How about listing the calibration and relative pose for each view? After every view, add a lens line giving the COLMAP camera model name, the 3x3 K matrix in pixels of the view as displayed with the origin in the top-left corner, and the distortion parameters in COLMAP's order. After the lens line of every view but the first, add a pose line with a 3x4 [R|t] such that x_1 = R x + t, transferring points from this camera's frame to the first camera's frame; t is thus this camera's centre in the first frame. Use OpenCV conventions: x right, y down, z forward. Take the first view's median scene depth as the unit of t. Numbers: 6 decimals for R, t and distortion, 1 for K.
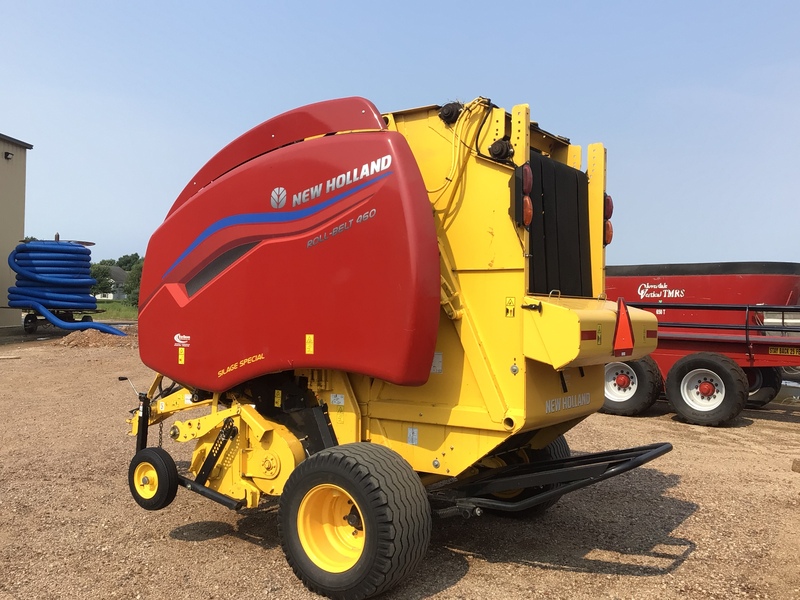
lens RADIAL K [[802.2, 0, 398.1], [0, 802.2, 299.0], [0, 0, 1]] dist [-0.014055, 0.000000]
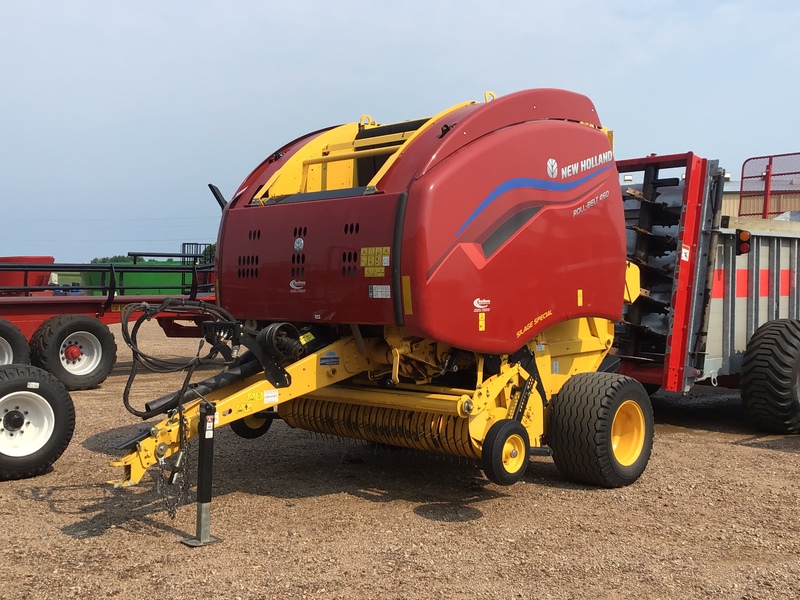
lens RADIAL K [[924.8, 0, 399.3], [0, 924.8, 300.7], [0, 0, 1]] dist [-0.010907, 0.000000]
pose [[0.170061, -0.047742, 0.984276, -1.432117], [0.000403, 0.998829, 0.048379, -0.005491], [-0.985433, -0.007830, 0.169881, 0.977198]]
